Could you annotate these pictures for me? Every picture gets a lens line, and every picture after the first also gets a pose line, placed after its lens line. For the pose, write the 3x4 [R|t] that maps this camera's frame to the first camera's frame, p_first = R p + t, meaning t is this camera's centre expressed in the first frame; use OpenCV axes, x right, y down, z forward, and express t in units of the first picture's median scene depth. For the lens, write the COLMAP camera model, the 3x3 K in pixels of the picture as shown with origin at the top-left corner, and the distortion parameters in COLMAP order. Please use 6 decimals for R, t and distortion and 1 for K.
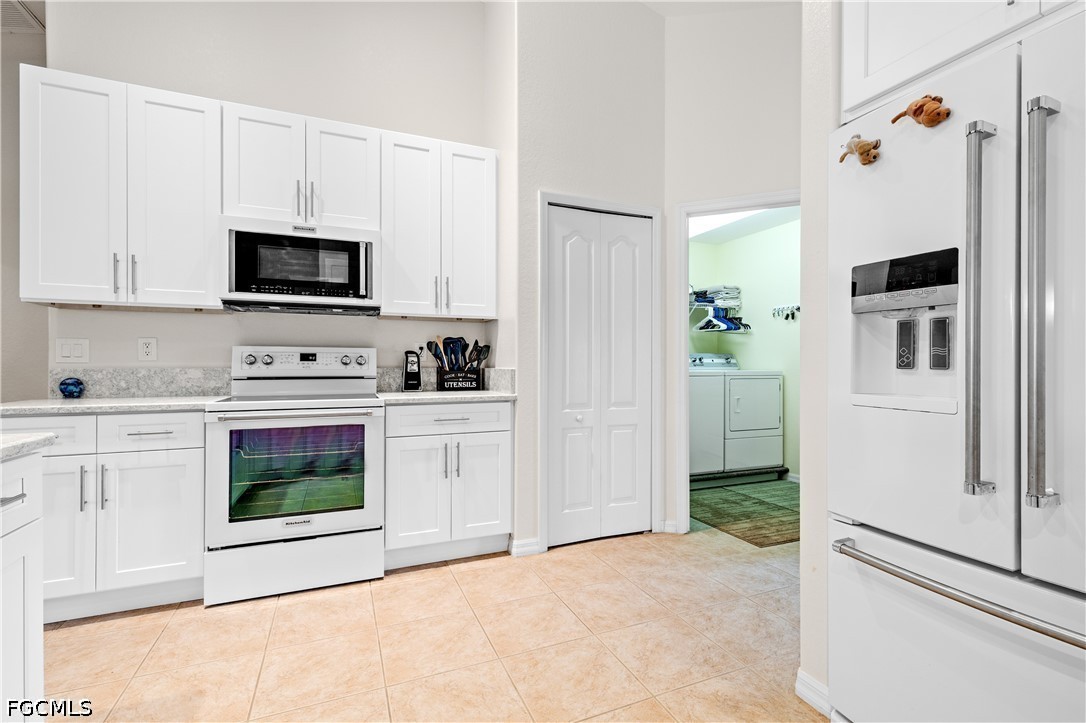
lens RADIAL K [[489.9, 0, 545.2], [0, 489.9, 363.5], [0, 0, 1]] dist [0.005021, 0.000323]
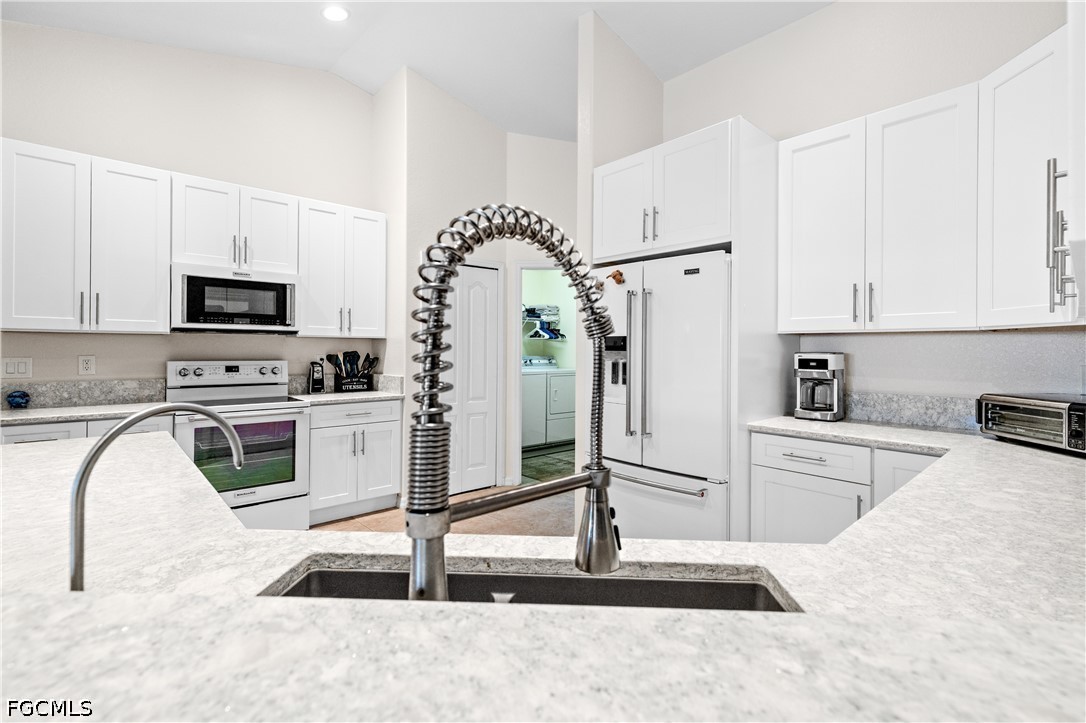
lens RADIAL K [[494.6, 0, 550.3], [0, 494.6, 348.0], [0, 0, 1]] dist [0.001651, 0.000492]
pose [[0.942344, 0.006212, 0.334587, -0.140429], [-0.005252, 0.999979, -0.003773, -0.067845], [-0.334603, 0.001799, 0.942357, -0.488412]]
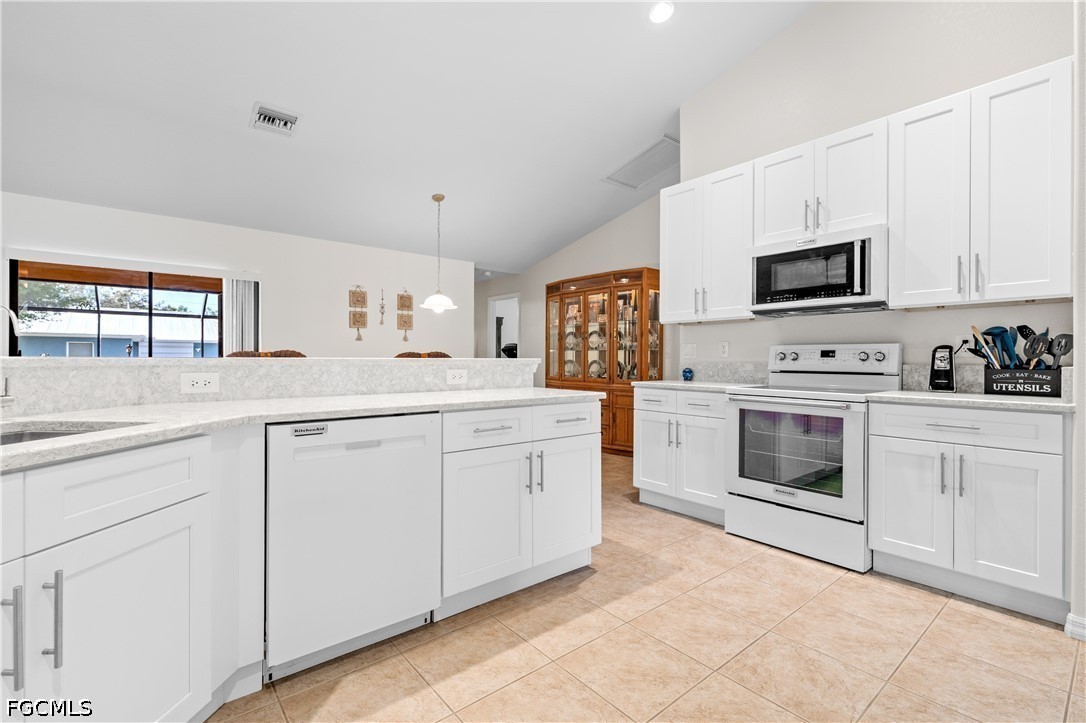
lens RADIAL K [[488.6, 0, 543.0], [0, 488.6, 358.4], [0, 0, 1]] dist [-0.000797, 0.000005]
pose [[0.280770, -0.000017, -0.959775, 0.395540], [-0.002616, 0.999996, -0.000783, 0.000181], [0.959772, 0.002731, 0.280769, 0.082436]]
